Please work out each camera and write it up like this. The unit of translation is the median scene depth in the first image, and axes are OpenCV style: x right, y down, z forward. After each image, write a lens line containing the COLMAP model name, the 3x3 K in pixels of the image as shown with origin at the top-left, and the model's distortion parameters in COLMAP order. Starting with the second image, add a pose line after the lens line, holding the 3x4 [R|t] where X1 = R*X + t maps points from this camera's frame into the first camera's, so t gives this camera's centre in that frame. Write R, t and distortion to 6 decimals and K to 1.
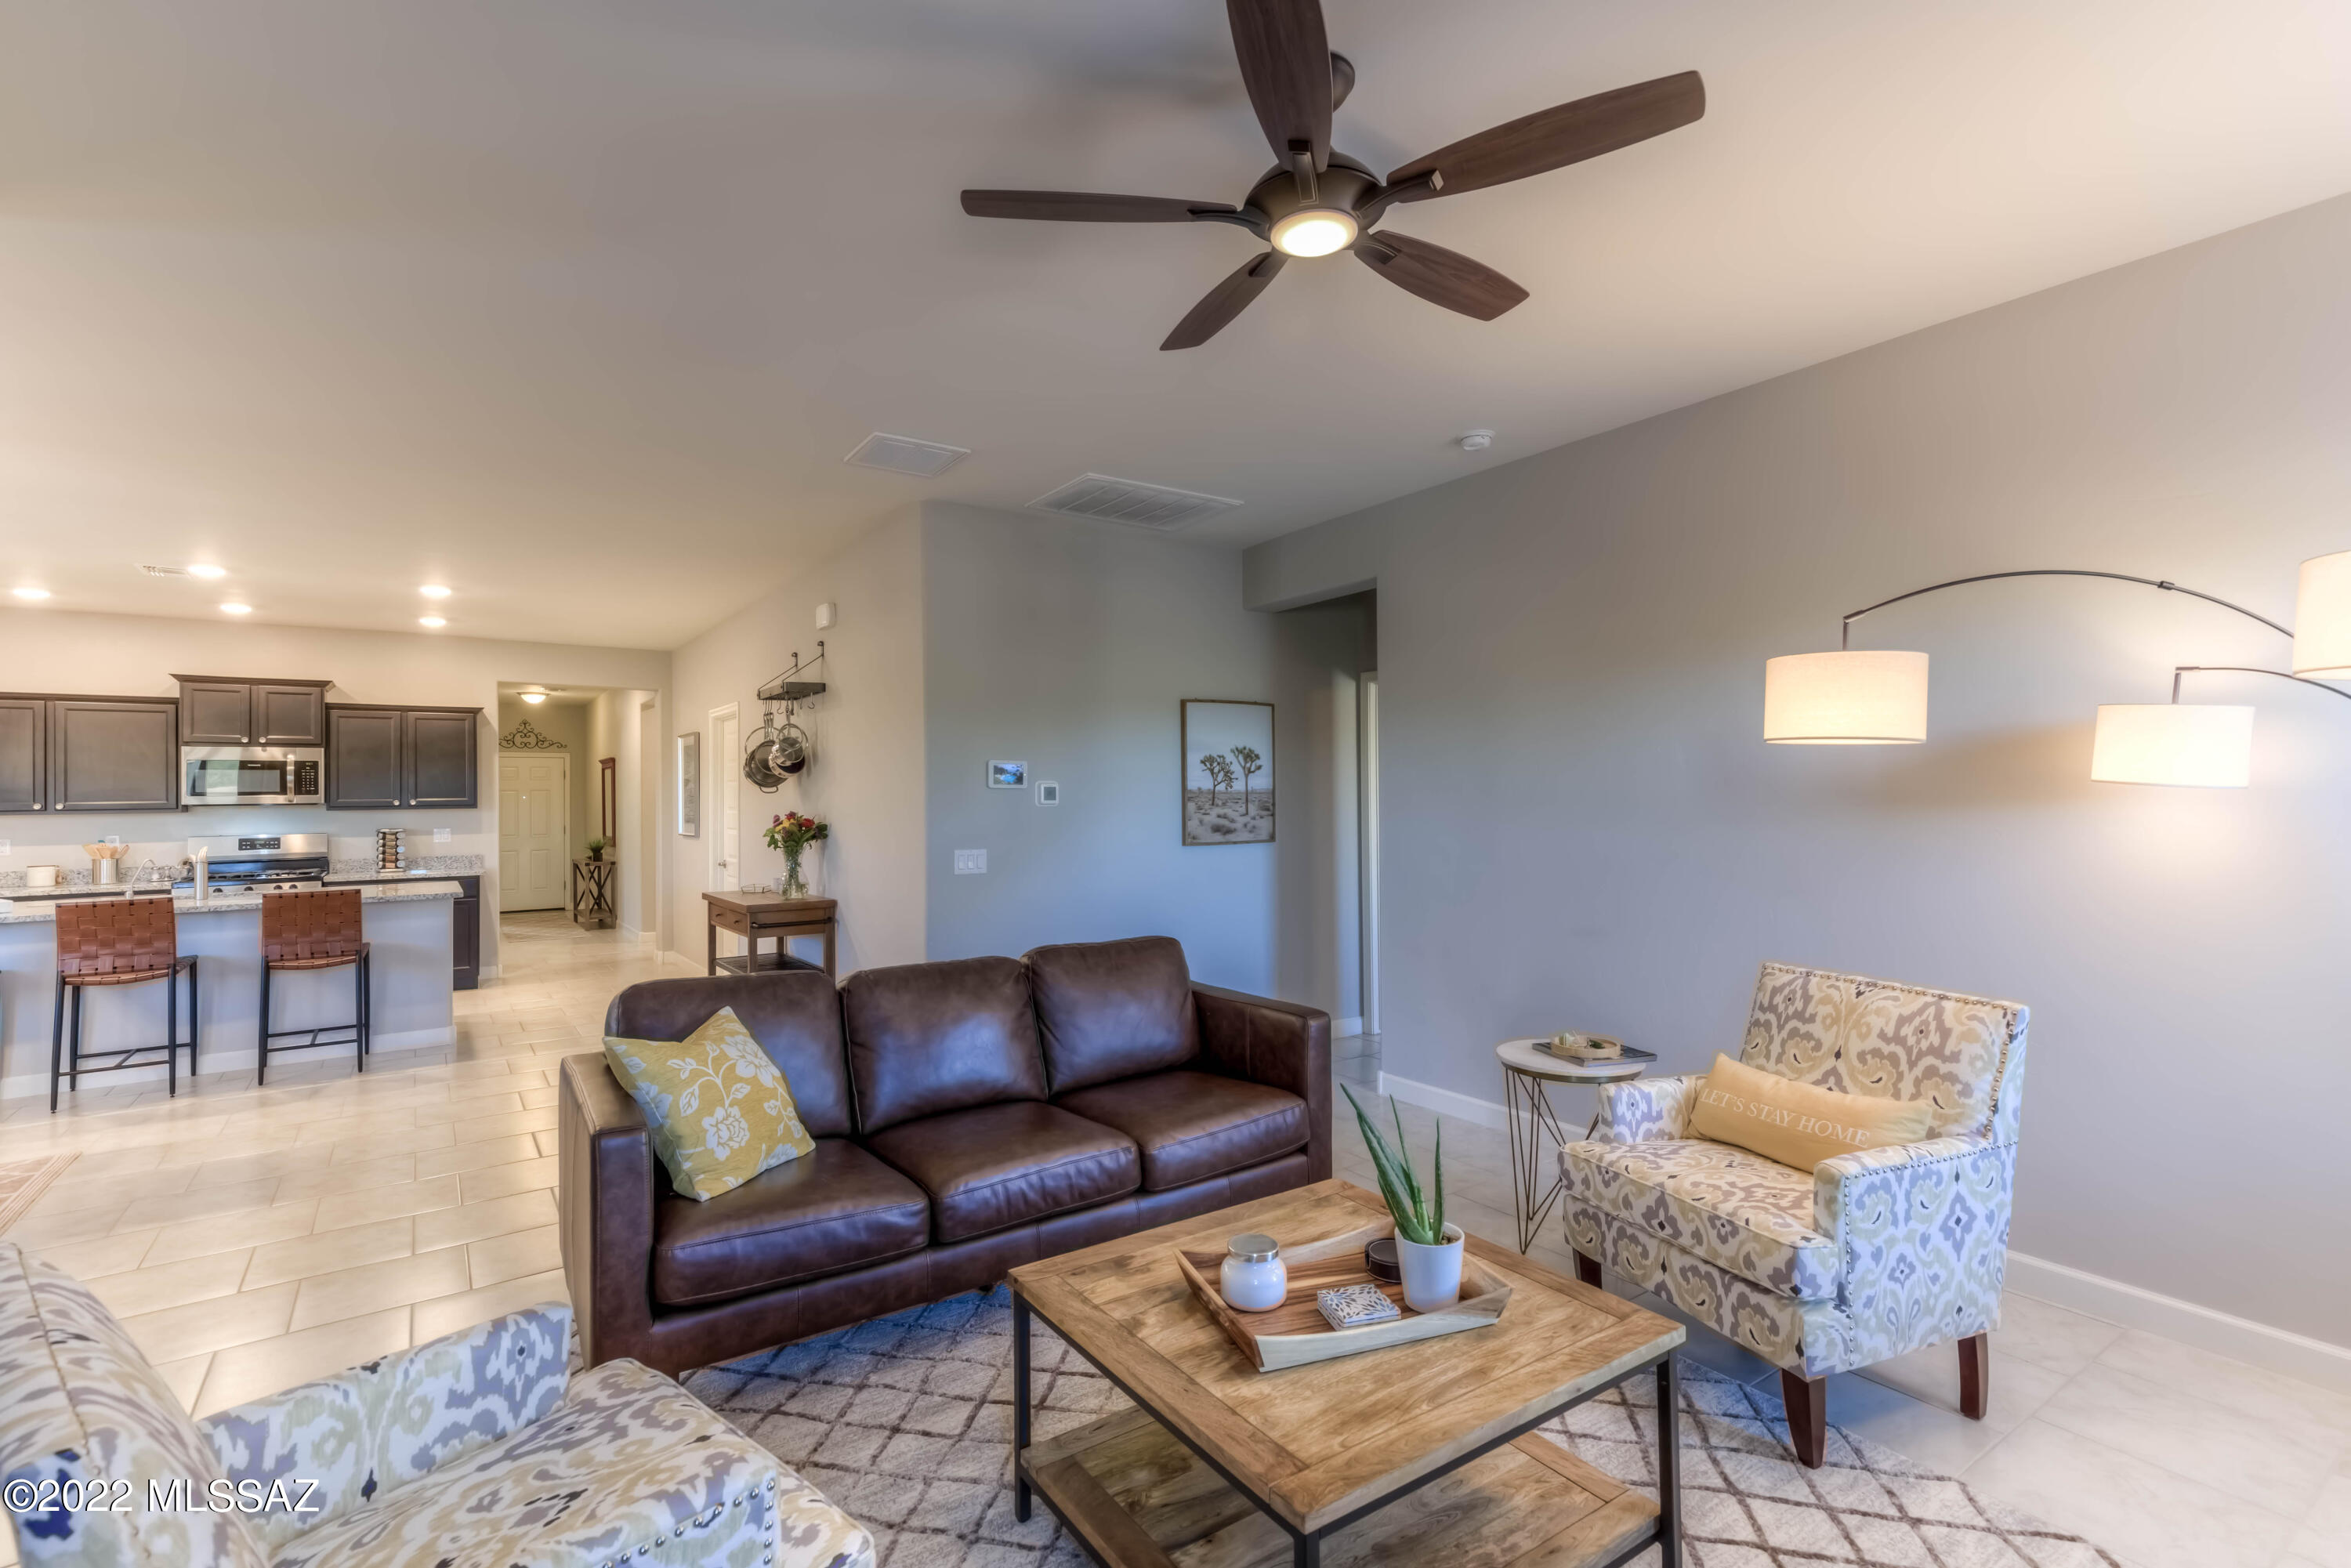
lens RADIAL K [[1076.5, 0, 1182.3], [0, 1076.5, 780.7], [0, 0, 1]] dist [0.003410, 0.000213]
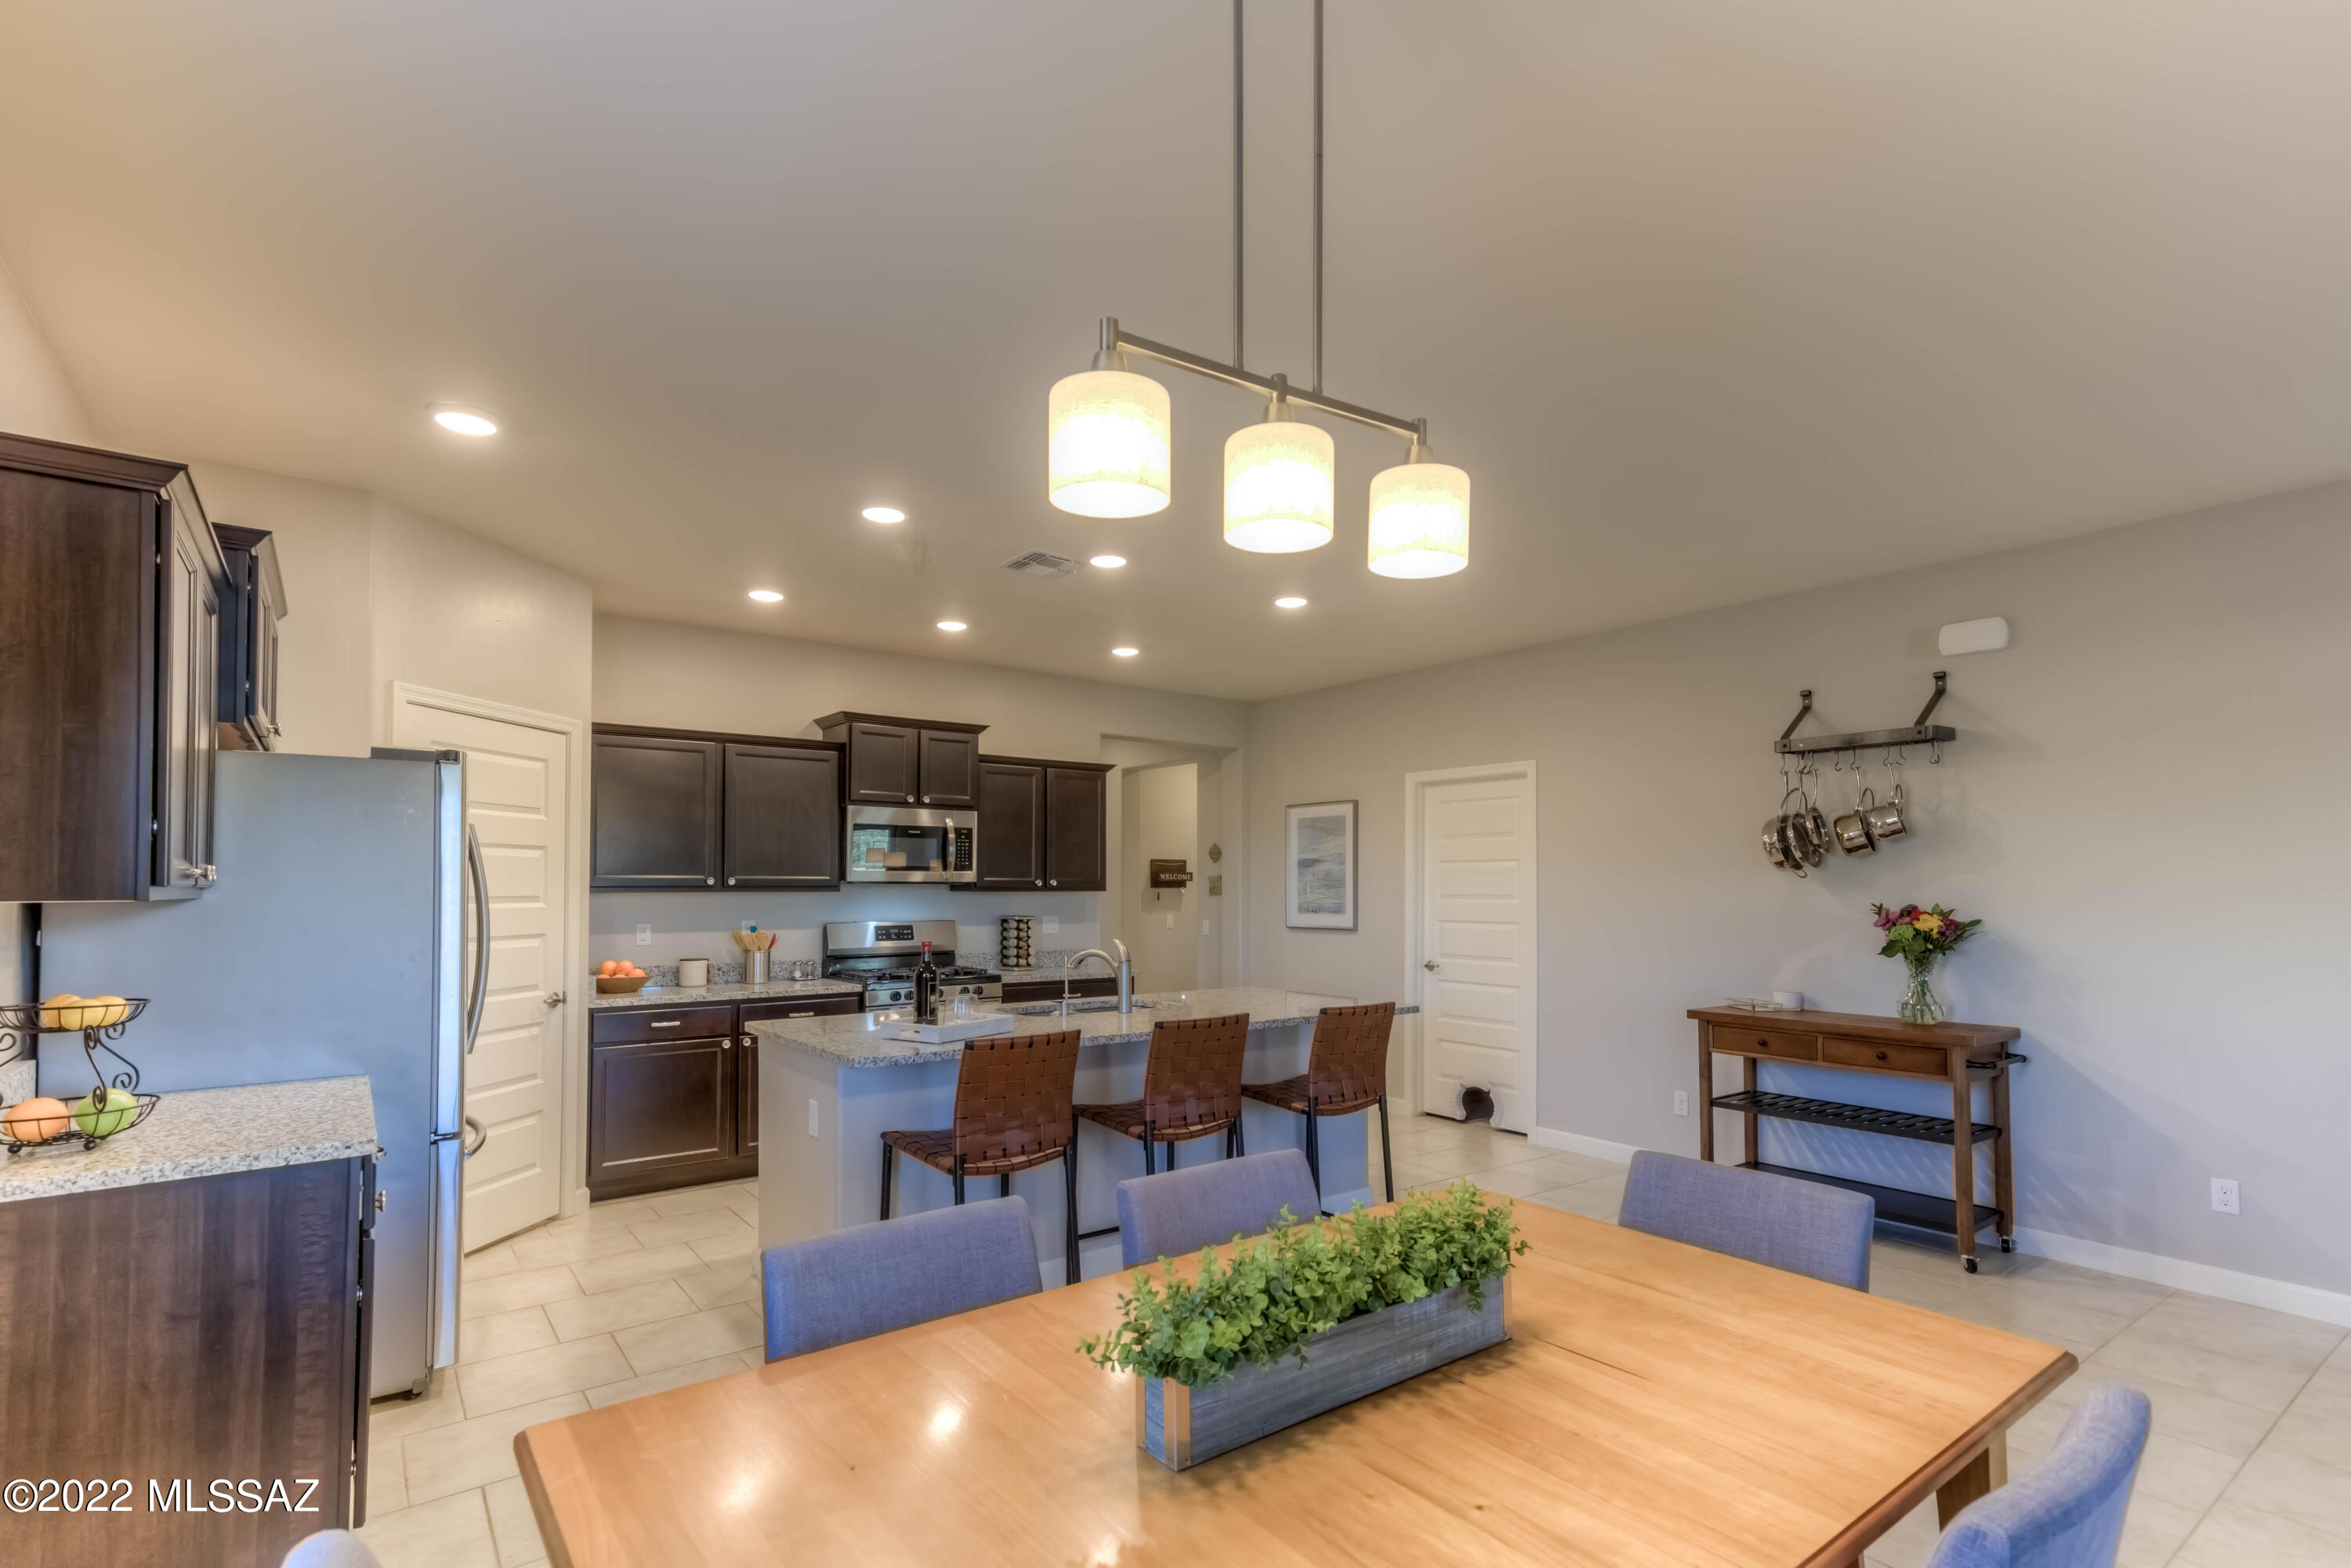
lens RADIAL K [[1076.5, 0, 1122.1], [0, 1076.5, 856.1], [0, 0, 1]] dist [0.003410, 0.000213]
pose [[0.999636, 0.015215, 0.022295, -0.720498], [-0.014918, 0.999799, -0.013415, 0.011080], [-0.022494, 0.013077, 0.999661, 0.223142]]
